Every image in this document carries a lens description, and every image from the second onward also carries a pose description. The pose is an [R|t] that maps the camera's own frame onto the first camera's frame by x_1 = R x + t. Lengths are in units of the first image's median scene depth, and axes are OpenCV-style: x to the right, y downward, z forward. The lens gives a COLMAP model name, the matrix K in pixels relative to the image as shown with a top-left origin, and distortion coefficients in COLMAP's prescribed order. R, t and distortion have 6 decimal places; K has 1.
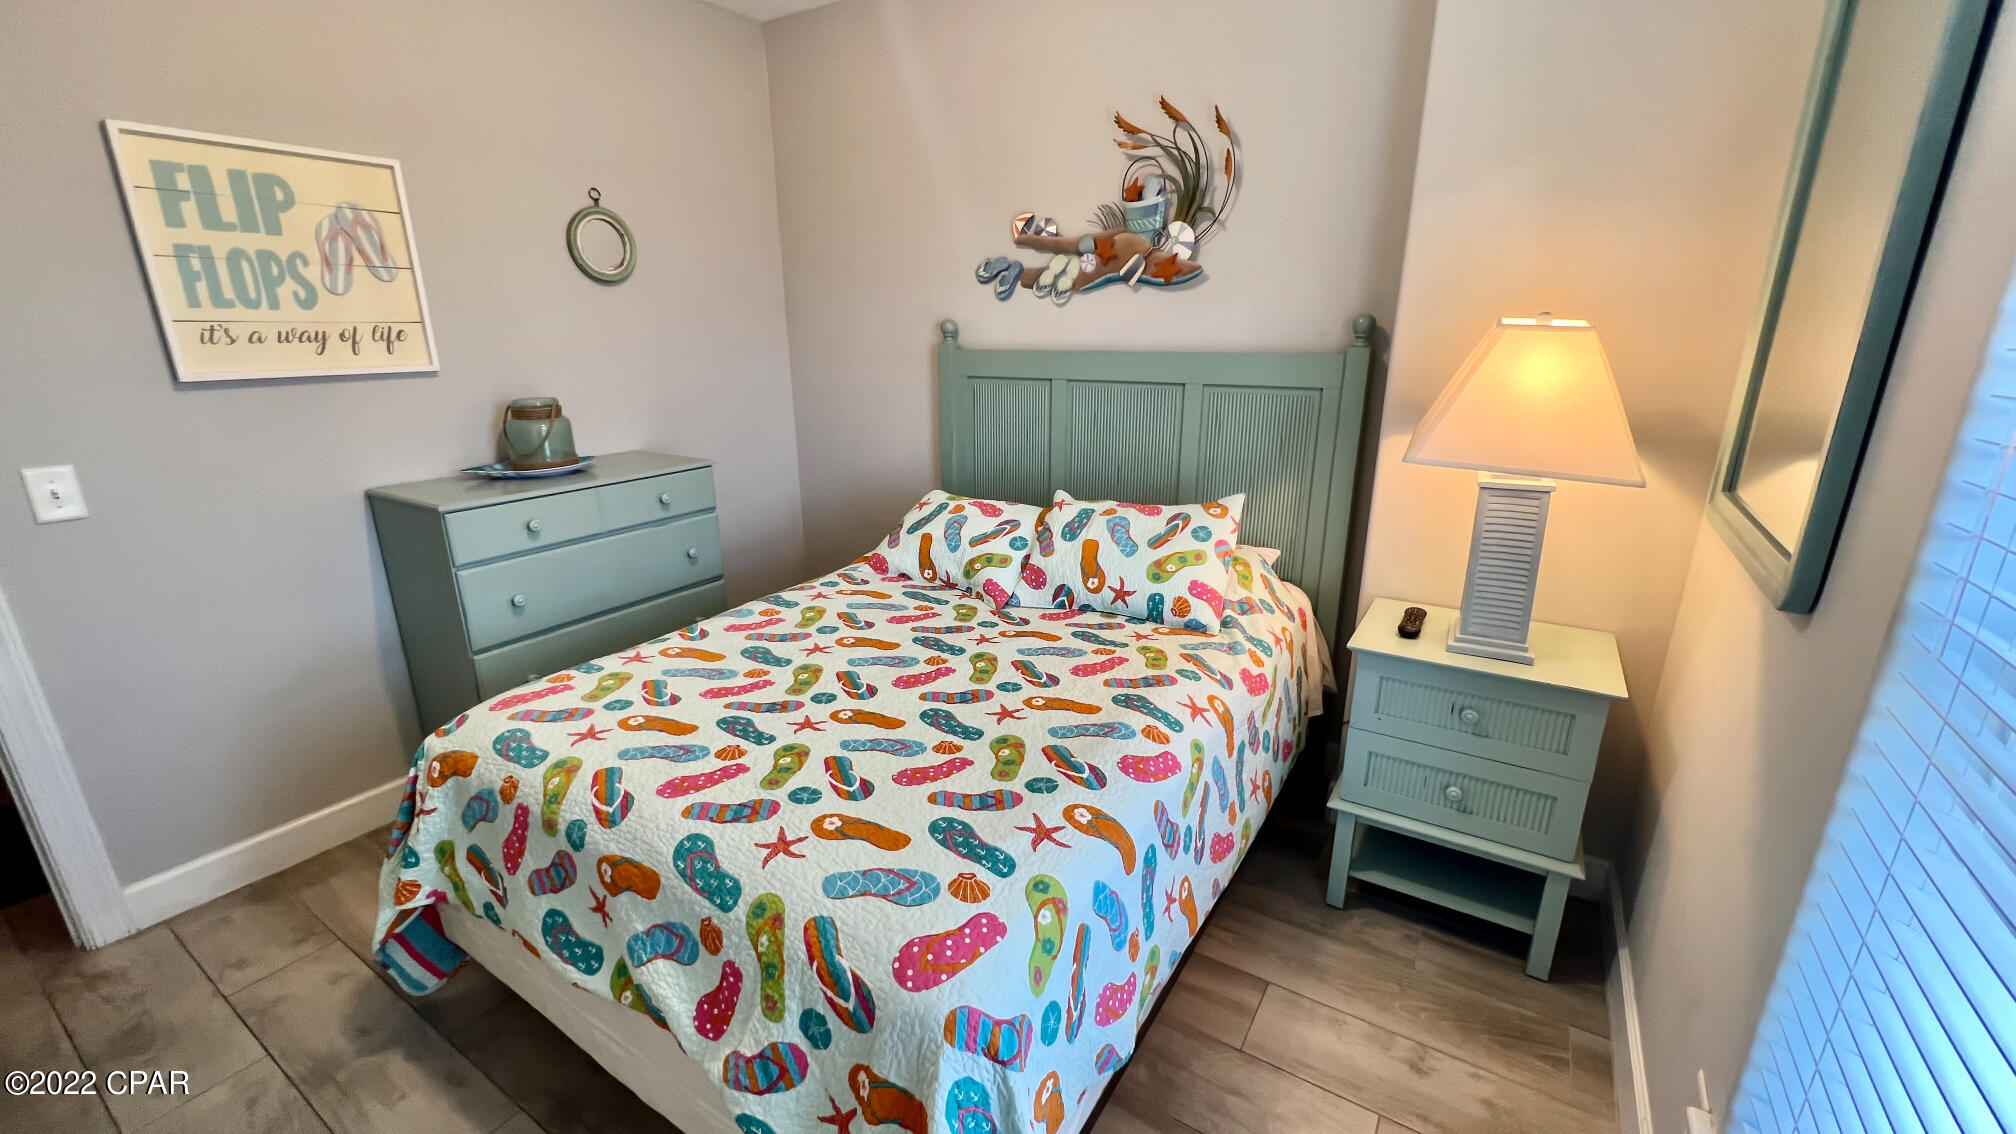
lens RADIAL K [[808.3, 0, 1000.2], [0, 808.3, 566.0], [0, 0, 1]] dist [-0.001335, 0.000171]
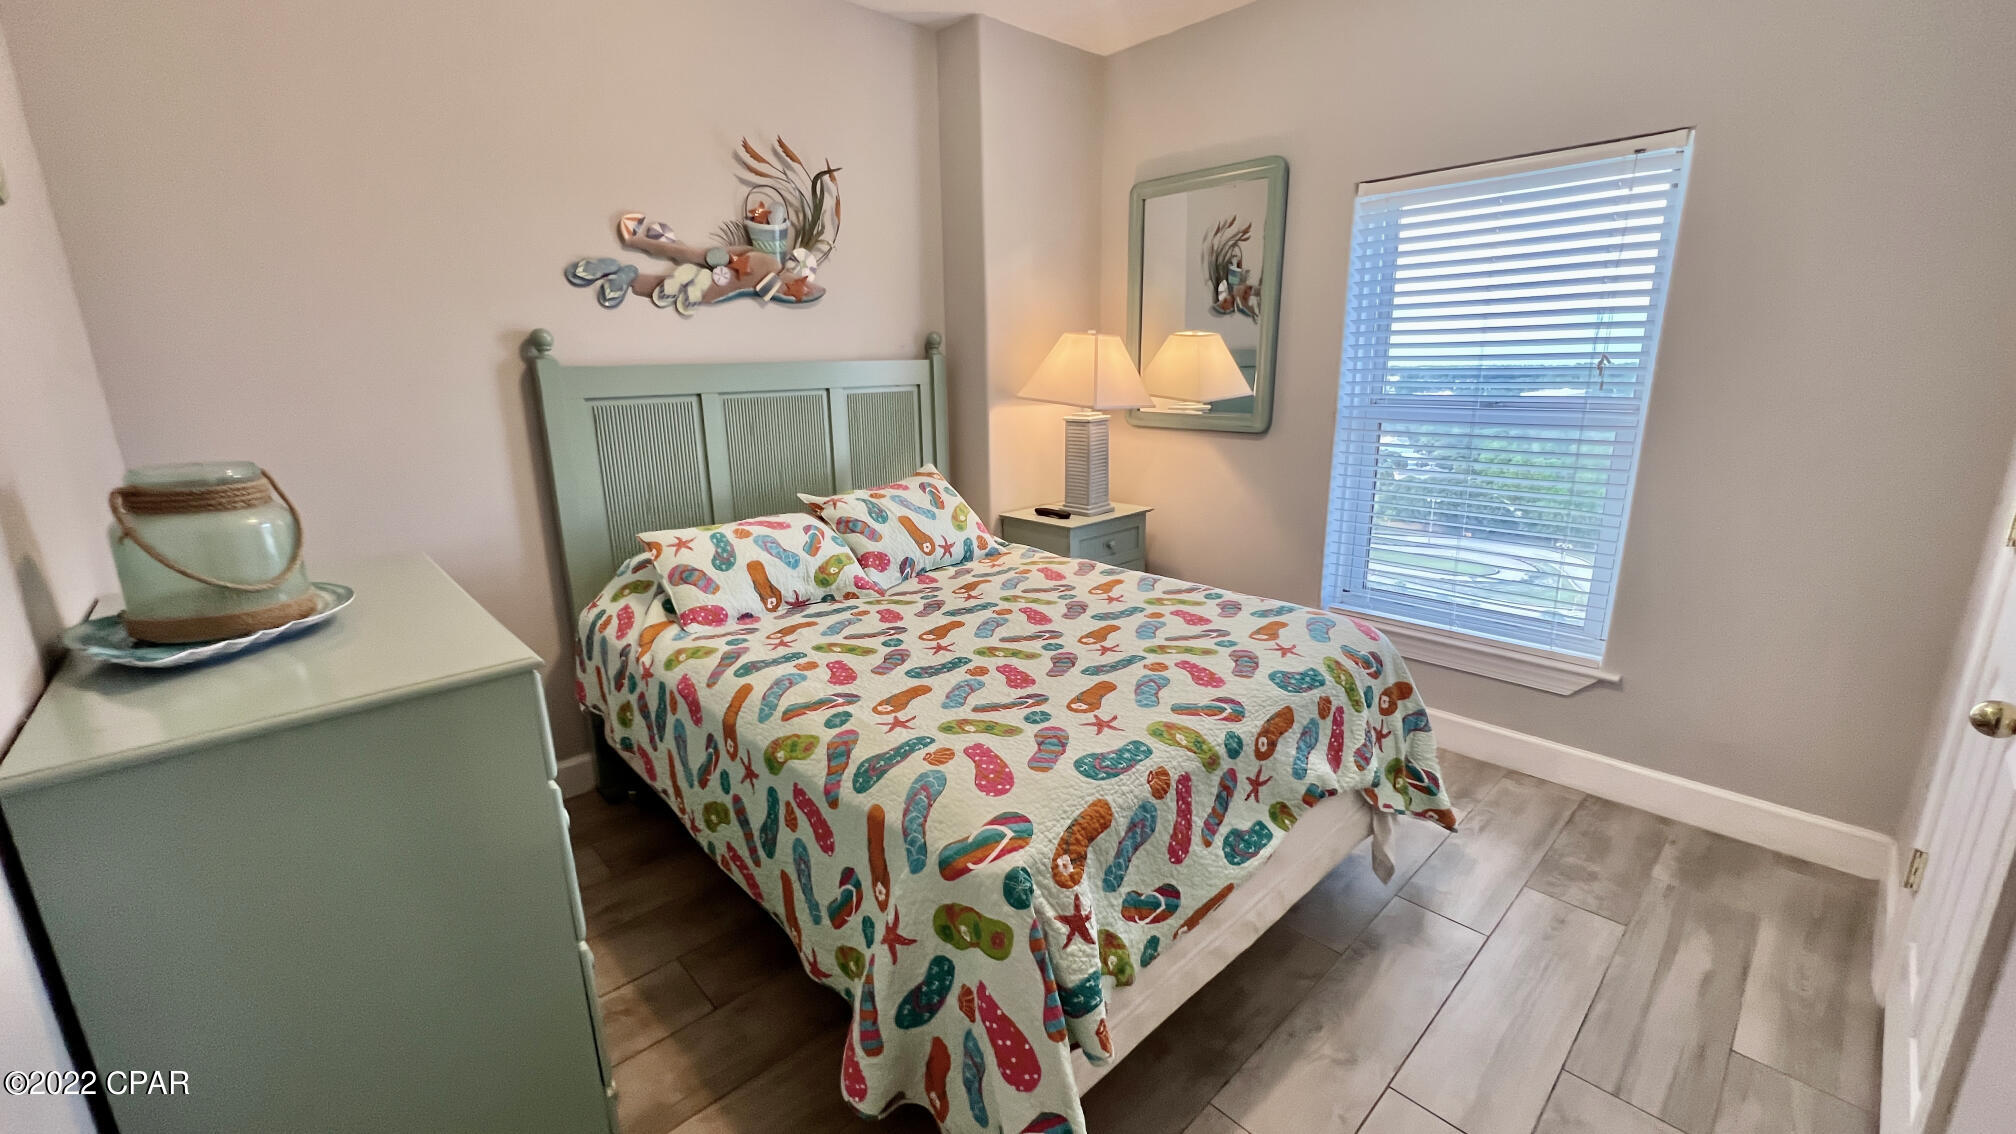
lens RADIAL K [[808.3, 0, 1000.2], [0, 808.3, 566.0], [0, 0, 1]] dist [-0.001335, 0.000171]
pose [[0.246467, -0.236846, 0.939765, -0.873618], [0.297093, 0.941457, 0.159356, -0.097875], [-0.922491, 0.239922, 0.302403, 0.487303]]
